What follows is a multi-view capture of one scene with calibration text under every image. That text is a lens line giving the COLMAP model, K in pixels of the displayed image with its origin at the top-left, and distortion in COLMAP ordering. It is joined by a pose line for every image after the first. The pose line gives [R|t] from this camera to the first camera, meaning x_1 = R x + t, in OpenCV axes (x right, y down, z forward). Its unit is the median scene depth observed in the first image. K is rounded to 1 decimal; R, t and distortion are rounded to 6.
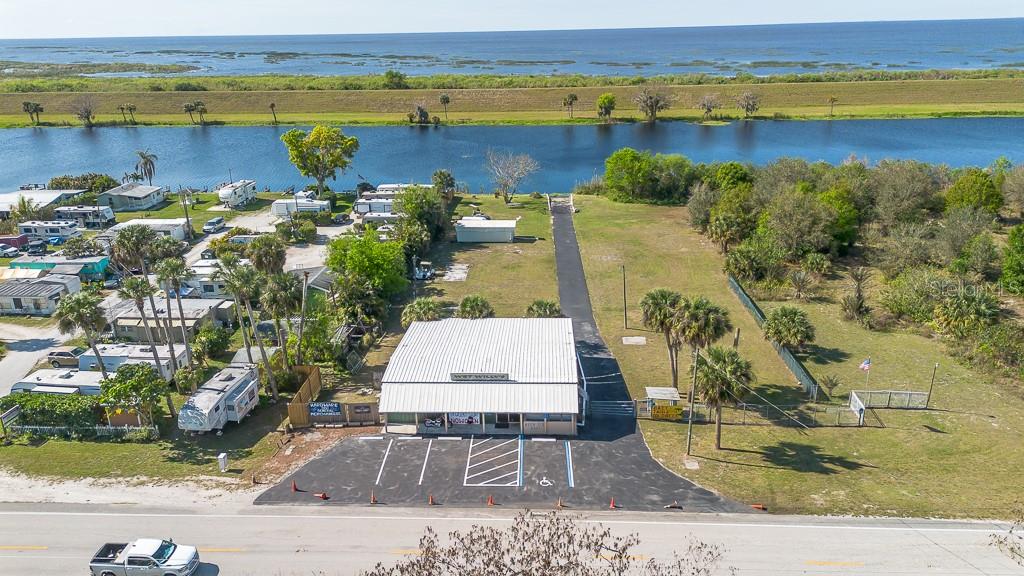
lens RADIAL K [[711.7, 0, 511.6], [0, 711.7, 286.0], [0, 0, 1]] dist [0.044509, -0.031557]
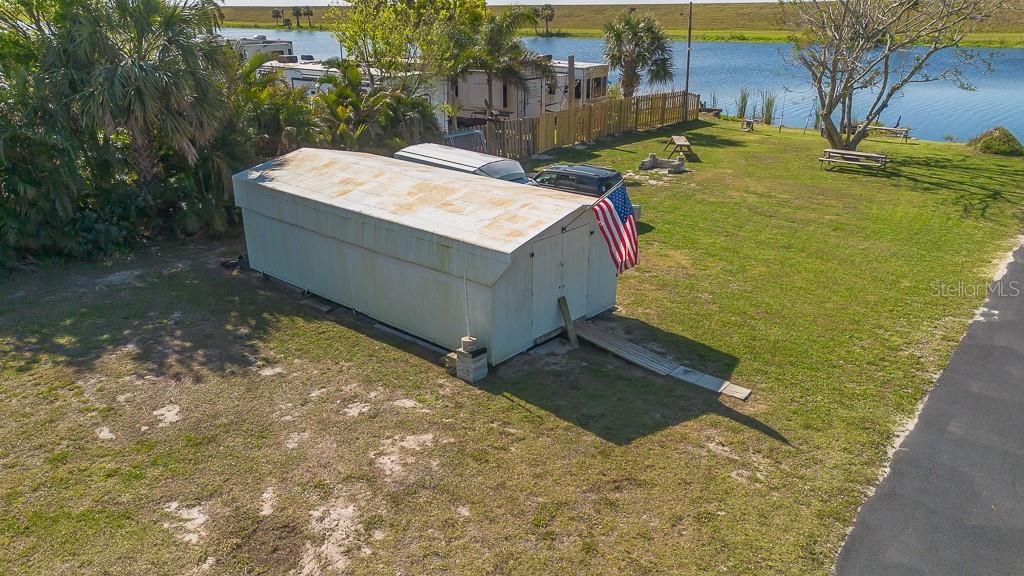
lens RADIAL K [[711.7, 0, 512.0], [0, 711.7, 289.2], [0, 0, 1]] dist [0.044509, -0.031557]
pose [[0.797703, 0.229558, -0.557649, 0.053022], [-0.206970, 0.972764, 0.104376, -0.071582], [0.566421, 0.032155, 0.823489, 0.726557]]
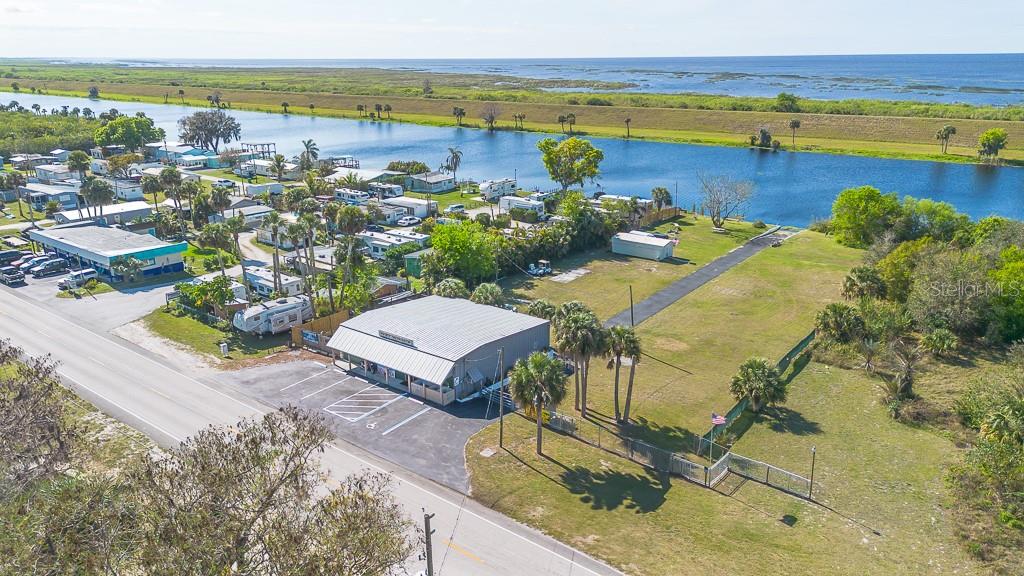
lens RADIAL K [[711.7, 0, 515.2], [0, 711.7, 289.9], [0, 0, 1]] dist [0.044509, -0.031557]
pose [[0.823327, 0.188534, -0.535339, 0.303281], [-0.199843, 0.979111, 0.037472, -0.014873], [0.531221, 0.076132, 0.843806, 0.036002]]
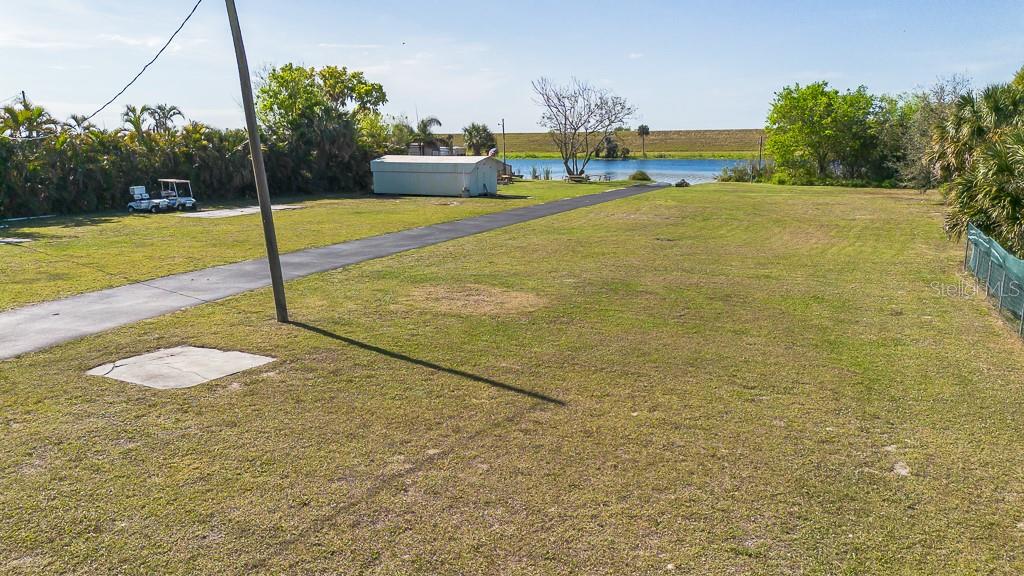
lens RADIAL K [[711.7, 0, 505.2], [0, 711.7, 292.3], [0, 0, 1]] dist [0.044509, -0.031557]
pose [[0.921831, 0.083468, -0.378498, 0.163509], [-0.131465, 0.985981, -0.102750, 0.037328], [0.364616, 0.144478, 0.919881, 0.471981]]
